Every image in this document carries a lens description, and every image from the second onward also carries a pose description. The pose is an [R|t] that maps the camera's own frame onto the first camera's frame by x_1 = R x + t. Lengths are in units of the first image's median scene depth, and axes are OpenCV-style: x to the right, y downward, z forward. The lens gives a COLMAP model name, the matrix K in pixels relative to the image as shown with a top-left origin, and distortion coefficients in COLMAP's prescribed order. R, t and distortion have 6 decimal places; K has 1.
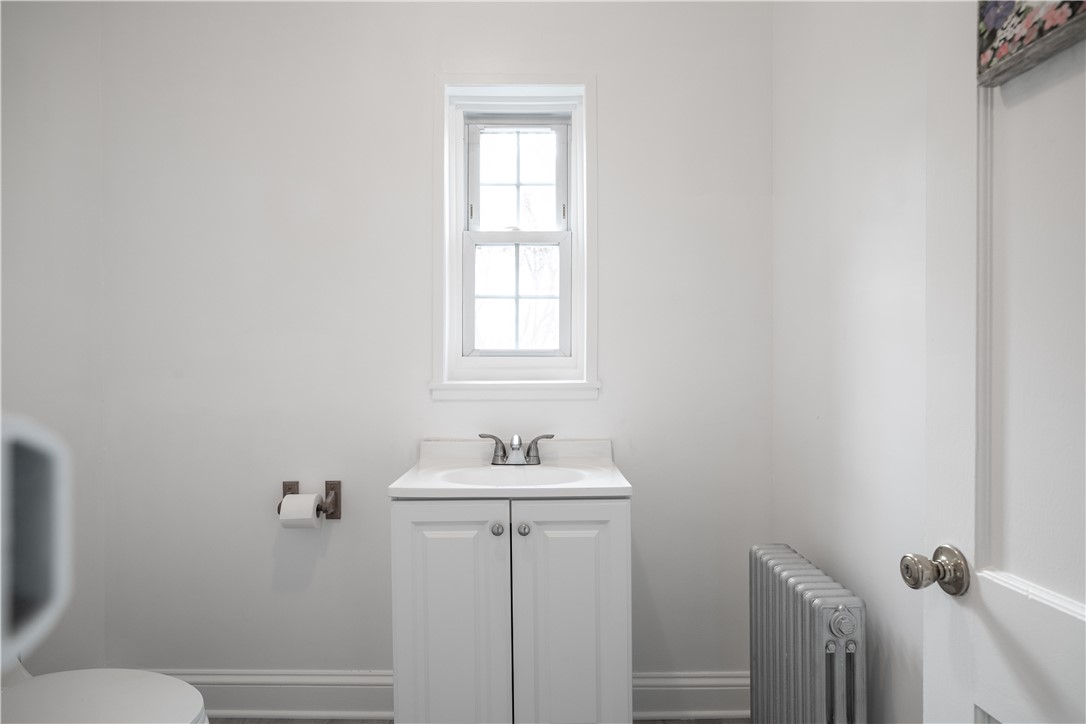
lens RADIAL K [[642.6, 0, 543.3], [0, 642.6, 350.9], [0, 0, 1]] dist [-0.023660, 0.000277]
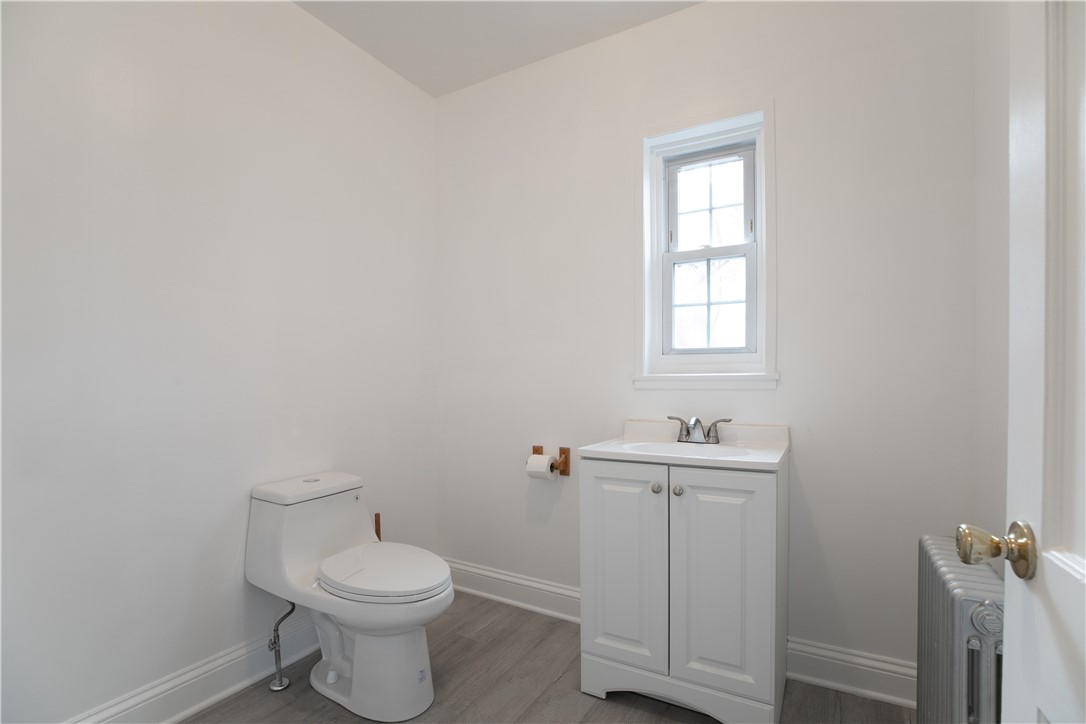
lens RADIAL K [[507.9, 0, 544.1], [0, 507.9, 370.3], [0, 0, 1]] dist [-0.036072, 0.000254]
pose [[0.867993, -0.007181, -0.496525, 0.171094], [0.007214, 0.999972, -0.001850, 0.041442], [0.496525, -0.001977, 0.868020, 0.045395]]
